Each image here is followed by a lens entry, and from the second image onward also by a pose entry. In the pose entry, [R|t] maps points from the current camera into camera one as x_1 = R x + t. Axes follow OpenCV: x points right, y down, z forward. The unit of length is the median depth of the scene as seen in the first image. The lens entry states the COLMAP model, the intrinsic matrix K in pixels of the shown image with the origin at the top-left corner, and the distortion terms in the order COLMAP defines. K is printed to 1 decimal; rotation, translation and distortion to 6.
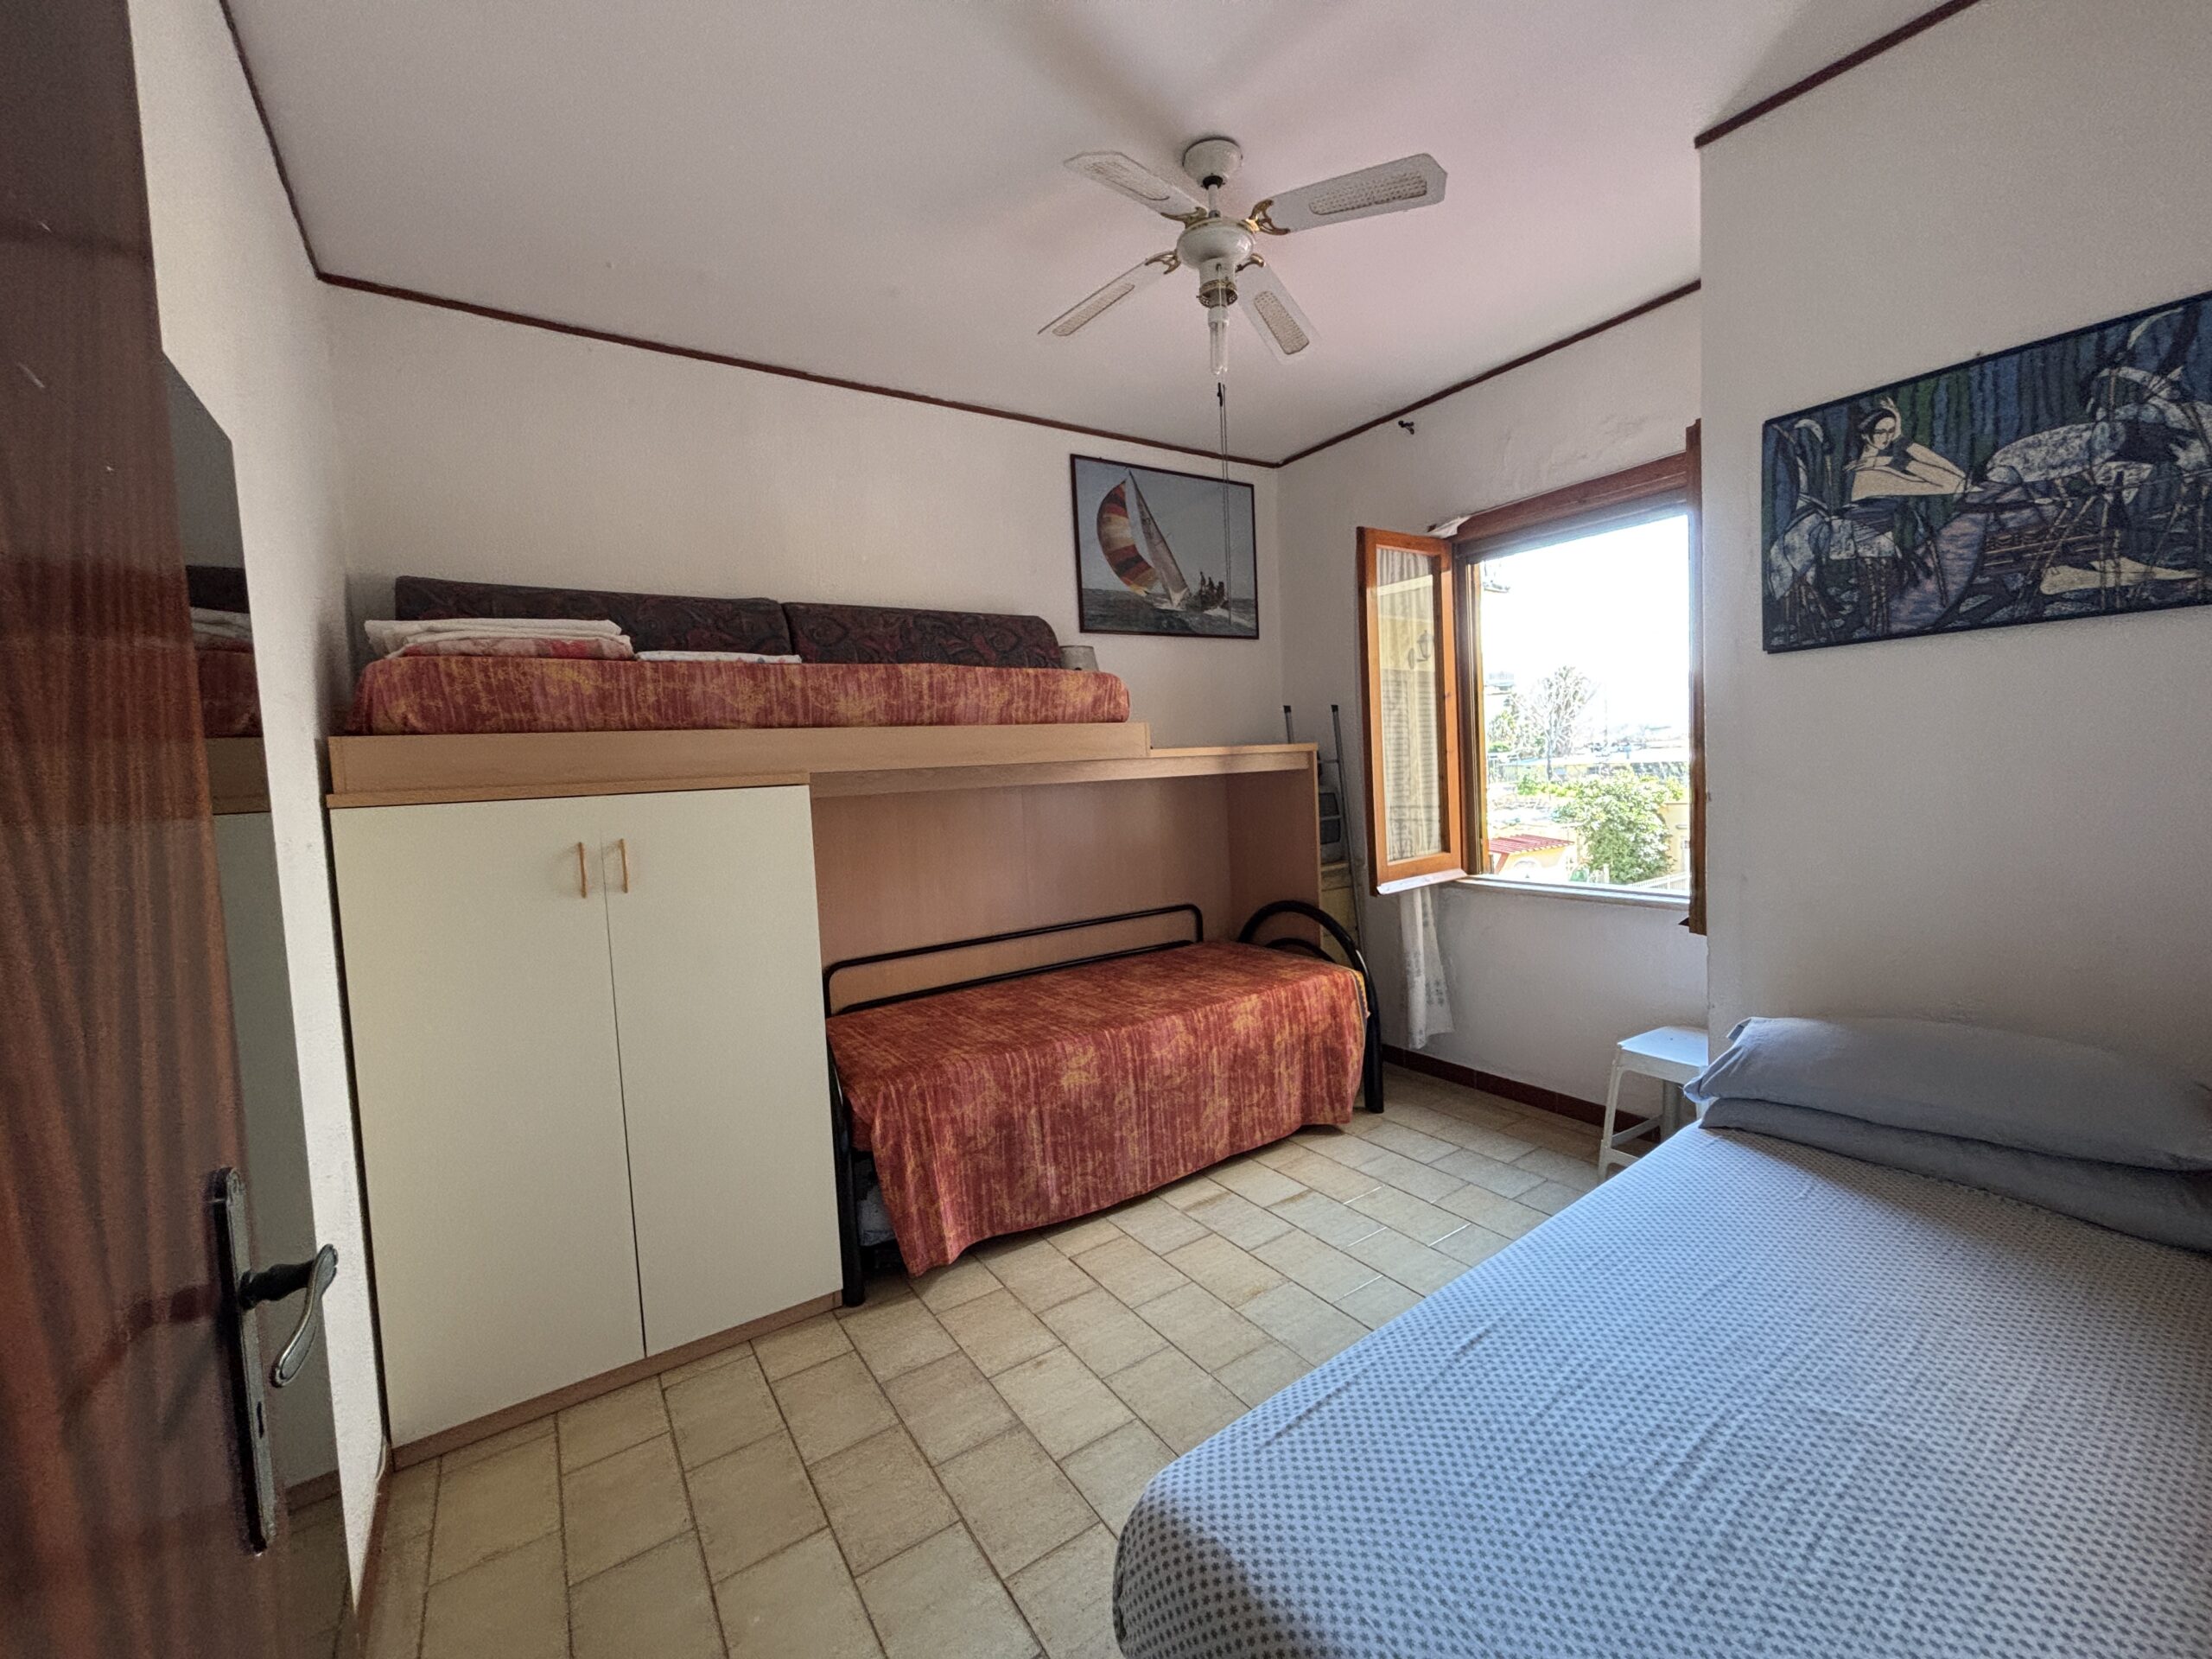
lens RADIAL K [[888.6, 0, 1094.7], [0, 888.6, 814.2], [0, 0, 1]] dist [0.002968, -0.001193]
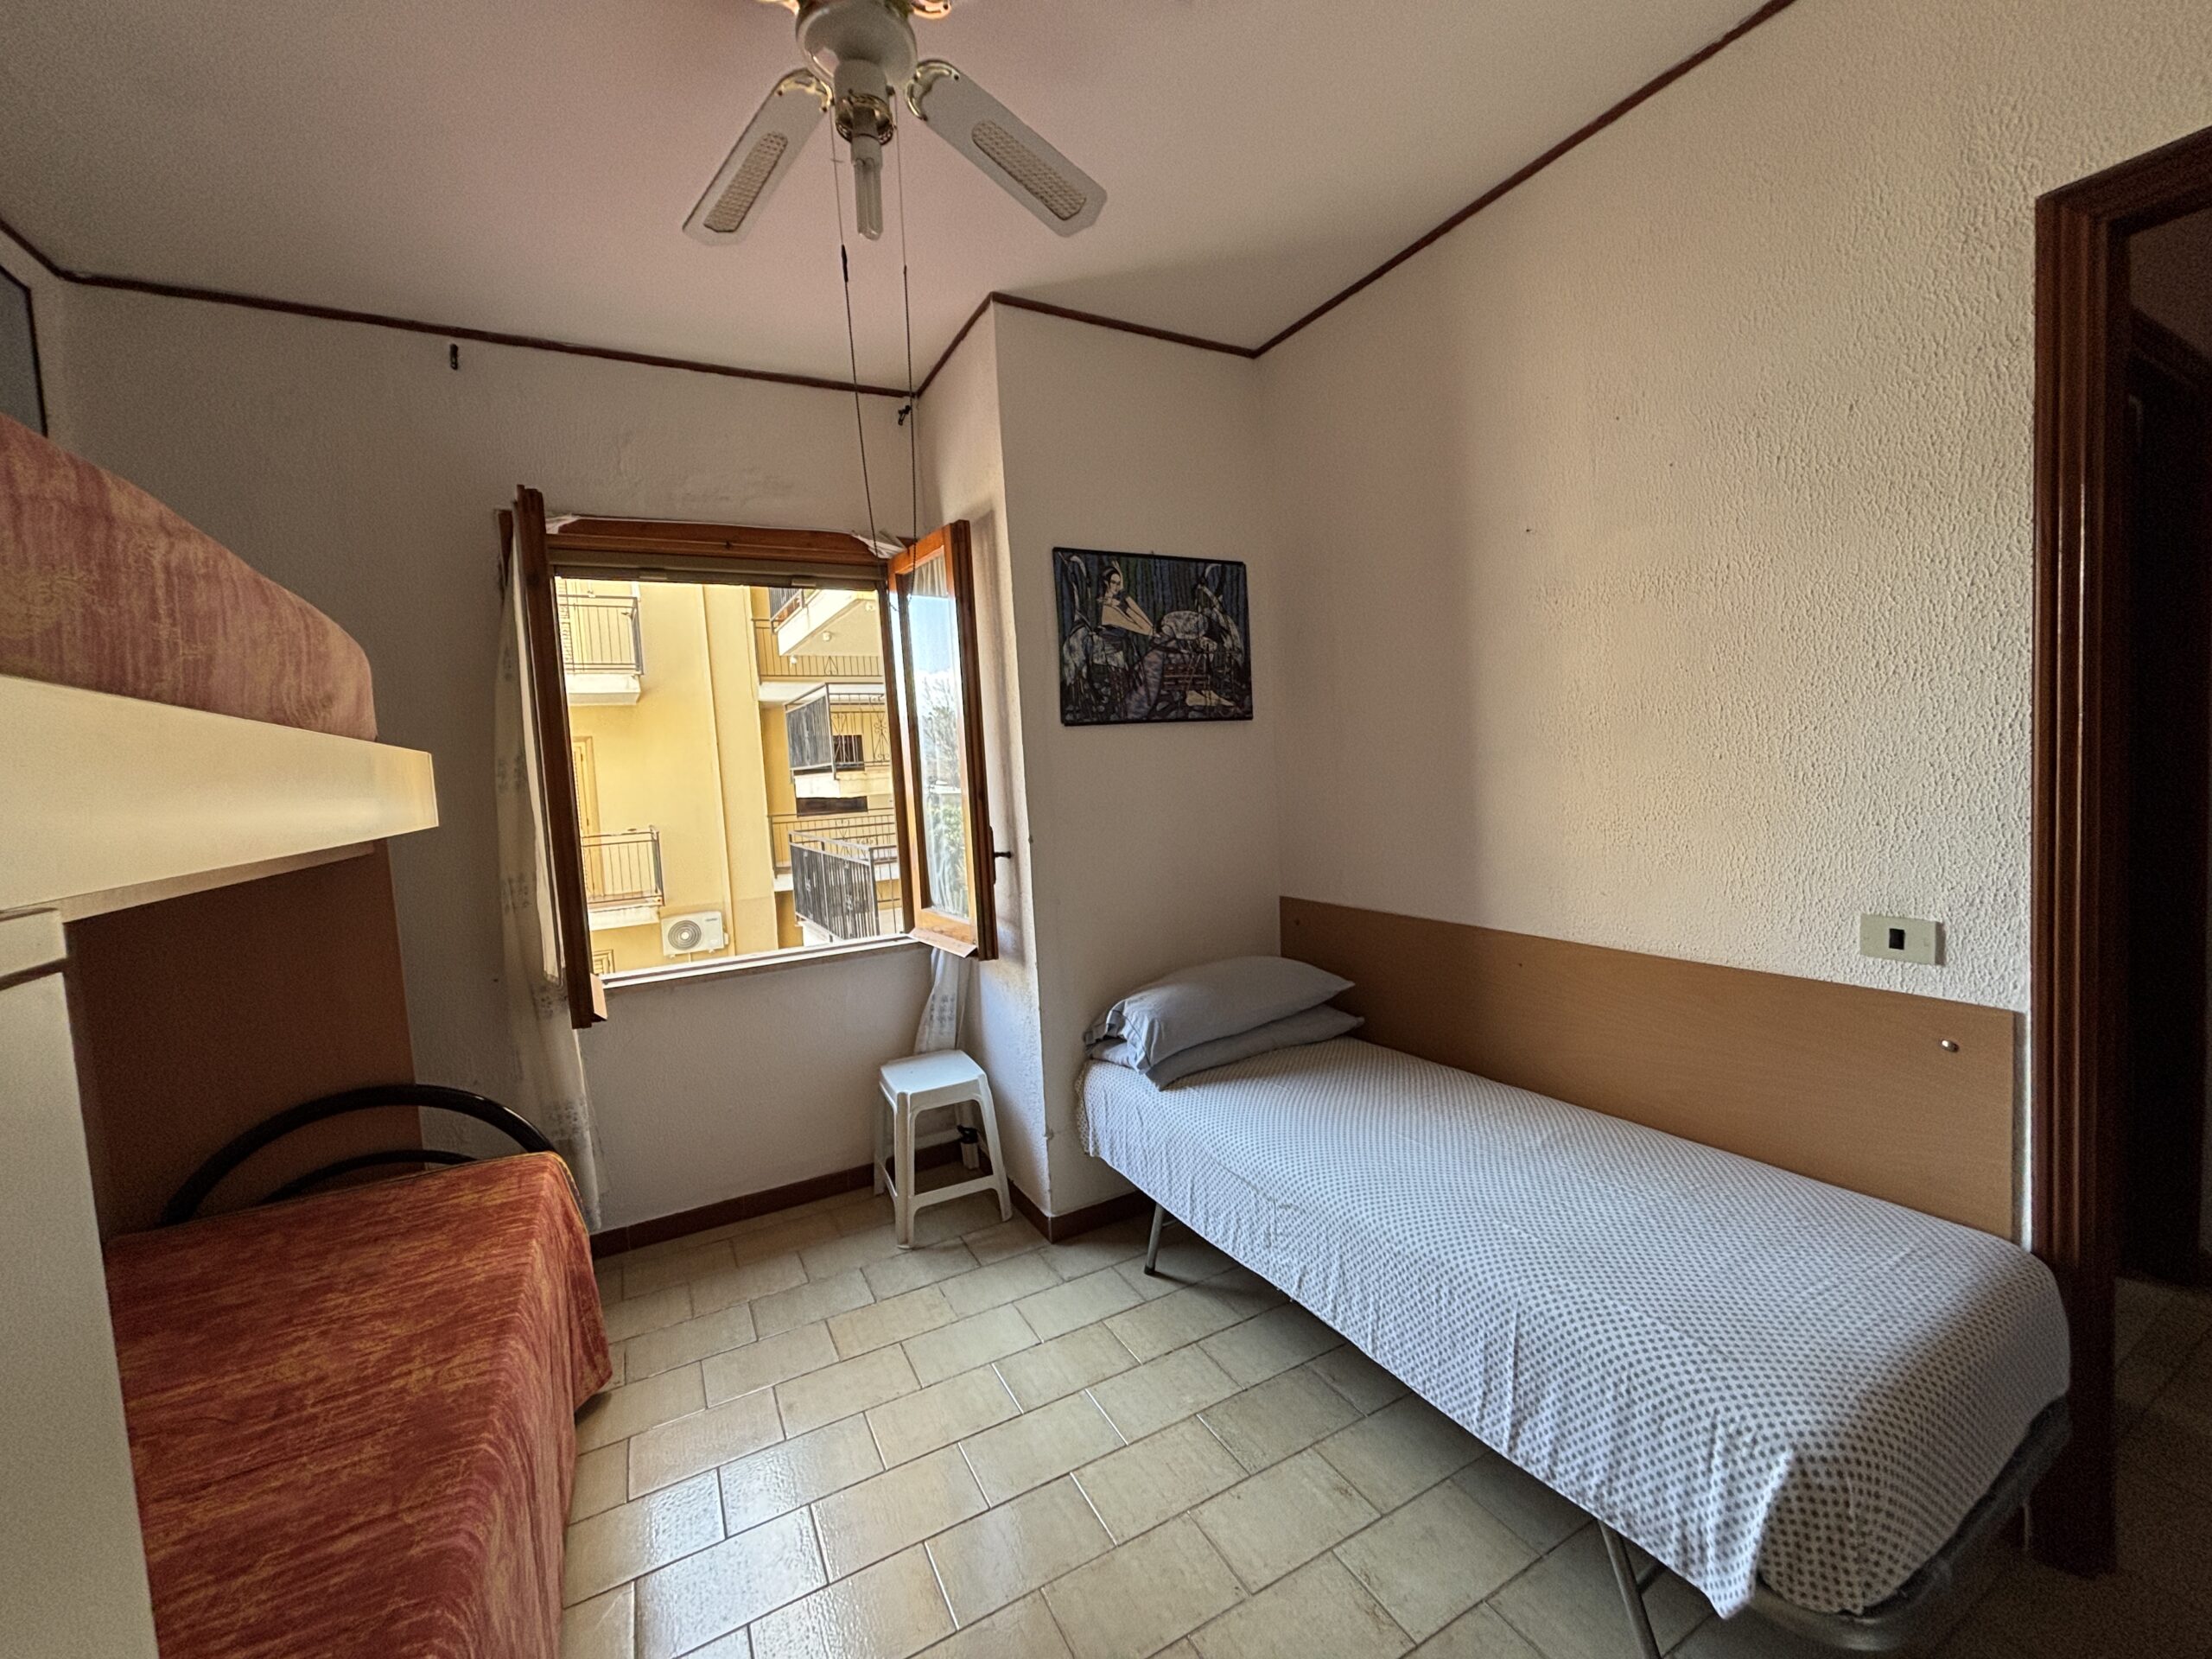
lens RADIAL K [[888.6, 0, 1097.8], [0, 888.6, 827.6], [0, 0, 1]] dist [0.002968, -0.001193]
pose [[0.093618, -0.028266, 0.995207, -0.608181], [0.106931, 0.994100, 0.018176, -0.058603], [-0.989849, 0.104717, 0.096088, 0.956938]]
